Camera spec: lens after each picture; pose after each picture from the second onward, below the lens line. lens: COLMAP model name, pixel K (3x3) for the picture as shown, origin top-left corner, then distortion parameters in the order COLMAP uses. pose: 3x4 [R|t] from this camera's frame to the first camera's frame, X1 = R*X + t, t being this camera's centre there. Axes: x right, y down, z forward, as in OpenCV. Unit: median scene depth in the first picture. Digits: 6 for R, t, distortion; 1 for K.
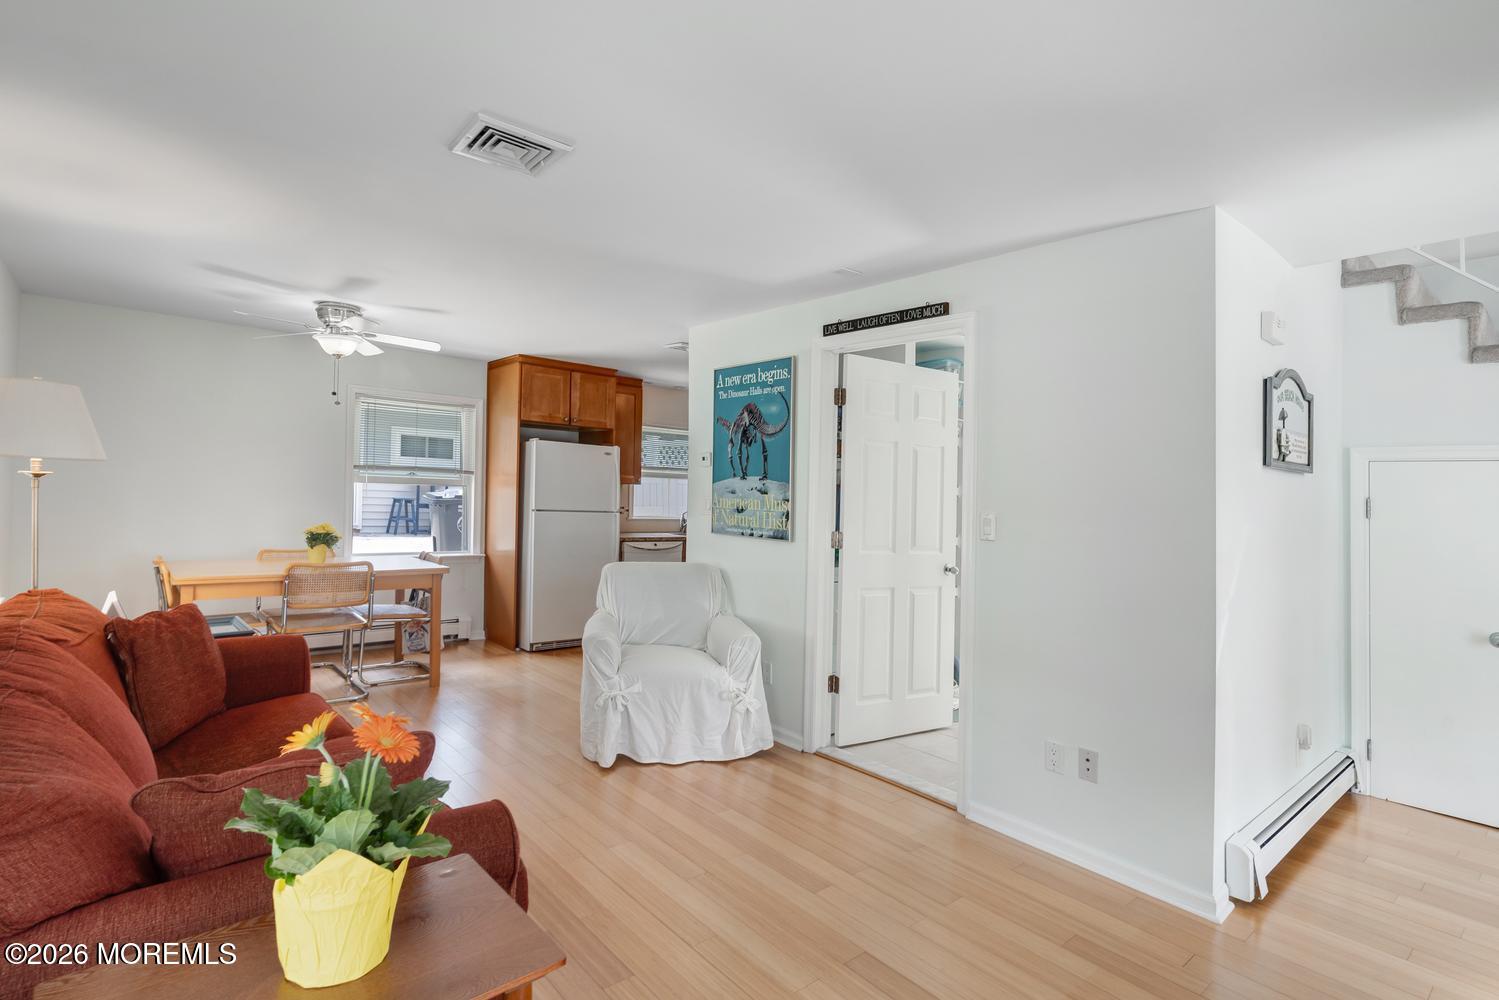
lens RADIAL K [[750.2, 0, 750.9], [0, 750.2, 482.9], [0, 0, 1]] dist [-0.000887, -0.000192]
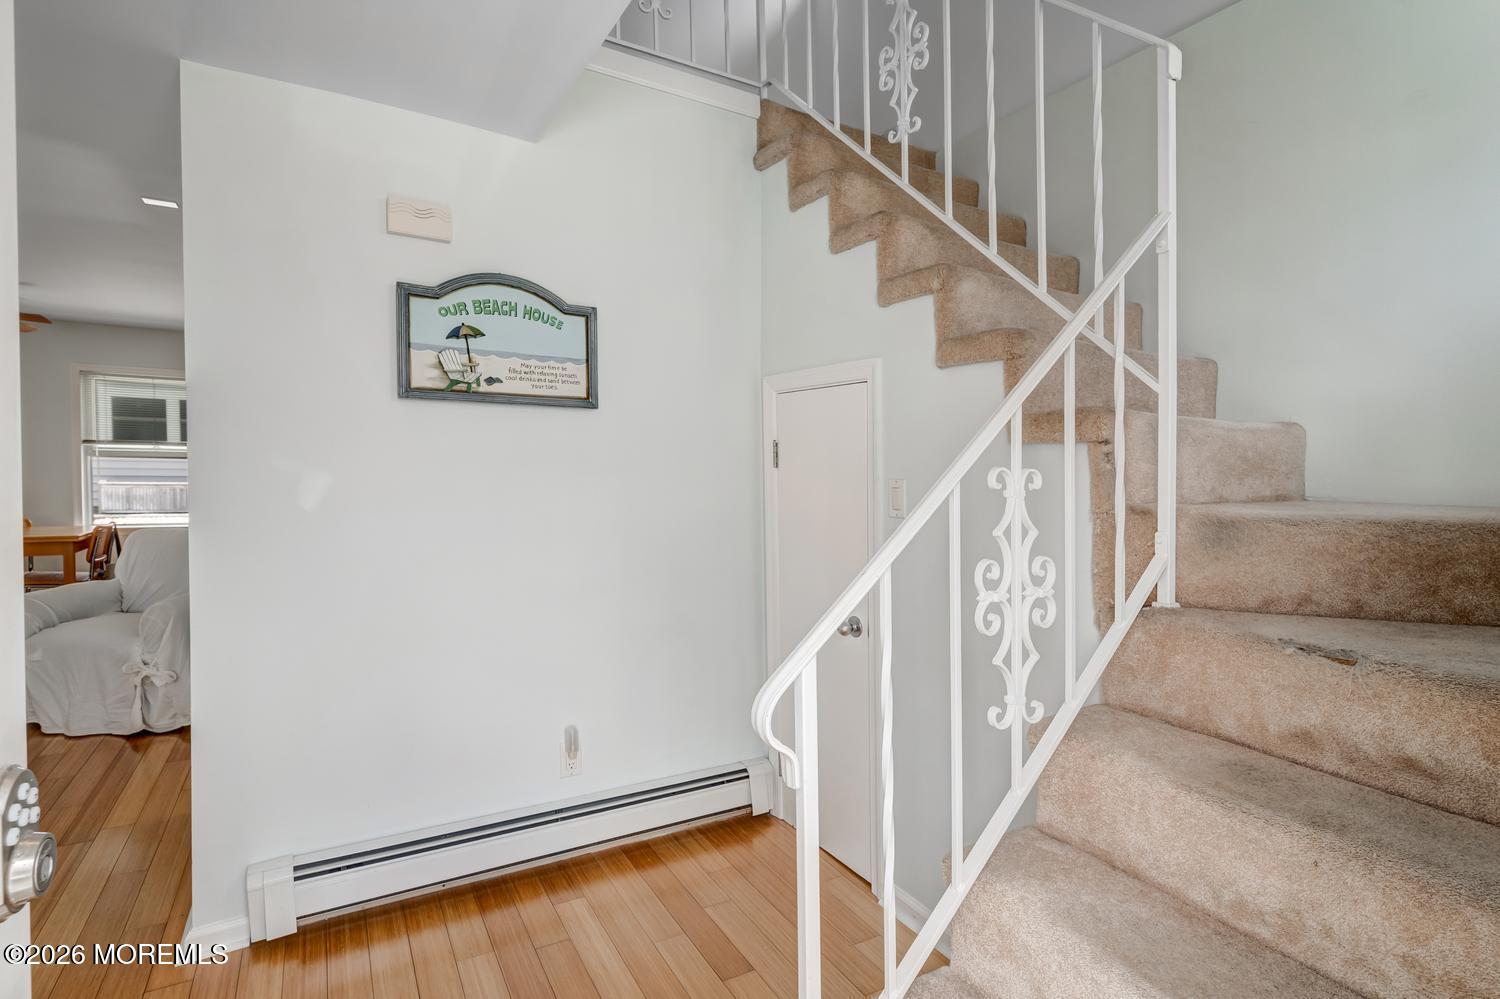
lens RADIAL K [[750.7, 0, 751.4], [0, 750.7, 482.4], [0, 0, 1]] dist [-0.000887, -0.000192]
pose [[0.983550, -0.012907, -0.180173, 0.779151], [0.017532, 0.999556, 0.024100, 0.036424], [0.179782, -0.026862, 0.983340, 0.186729]]
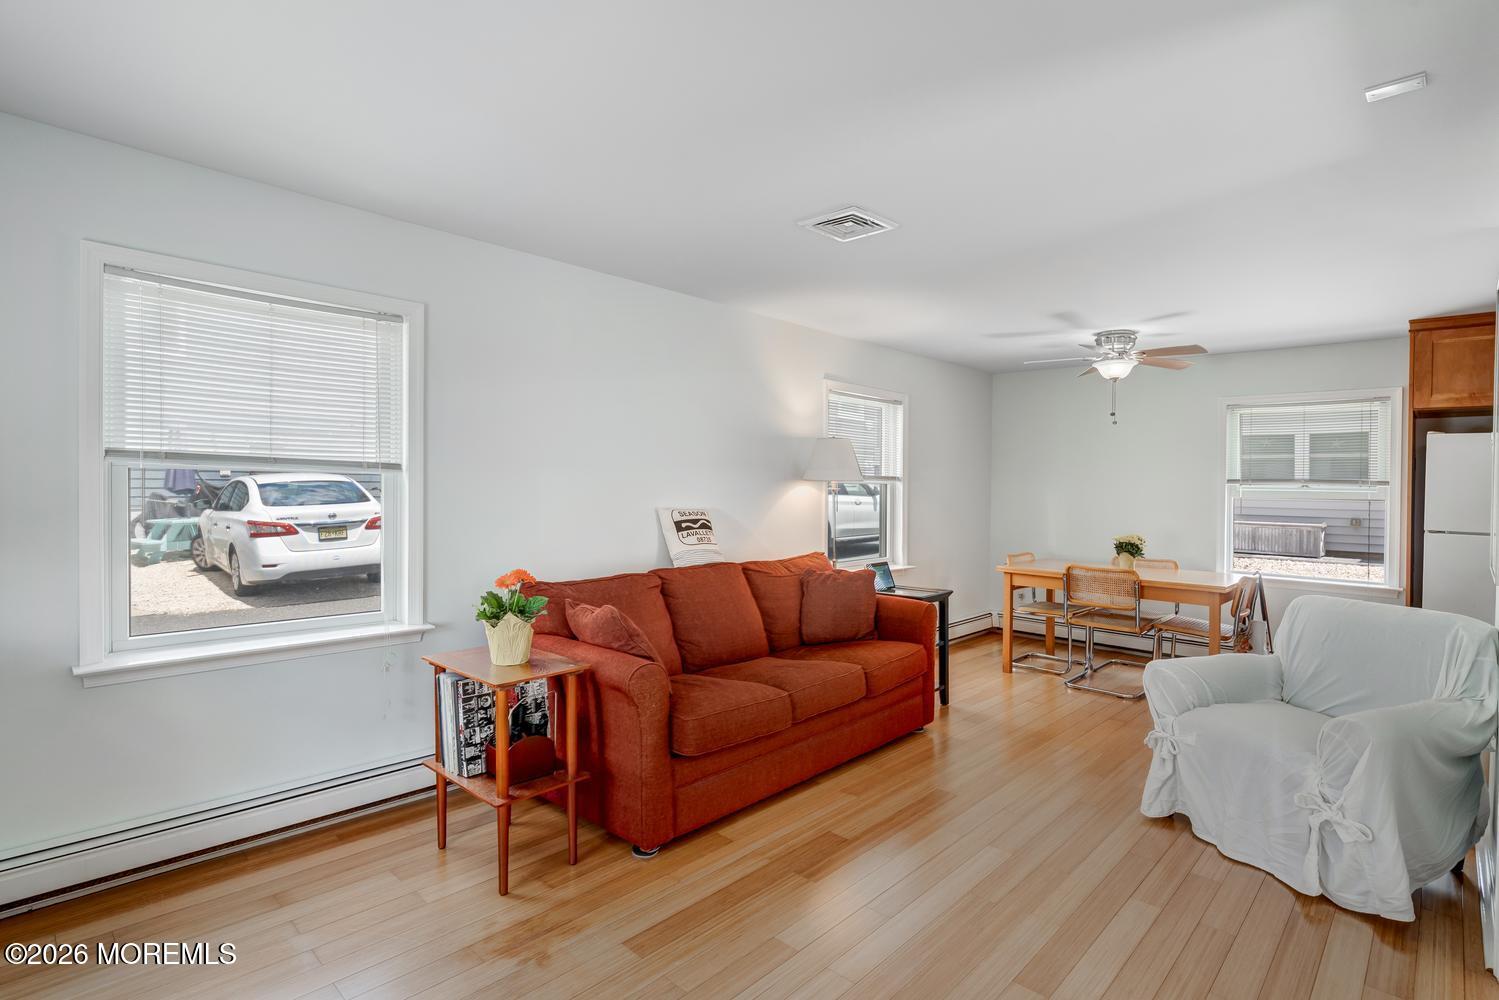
lens RADIAL K [[757.7, 0, 749.5], [0, 757.7, 500.0], [0, 0, 1]] dist [-0.001654, -0.000489]
pose [[0.120022, -0.013930, -0.992674, 0.499900], [-0.001330, 0.999898, -0.014192, 0.024345], [0.992770, 0.003024, 0.119991, 0.364652]]
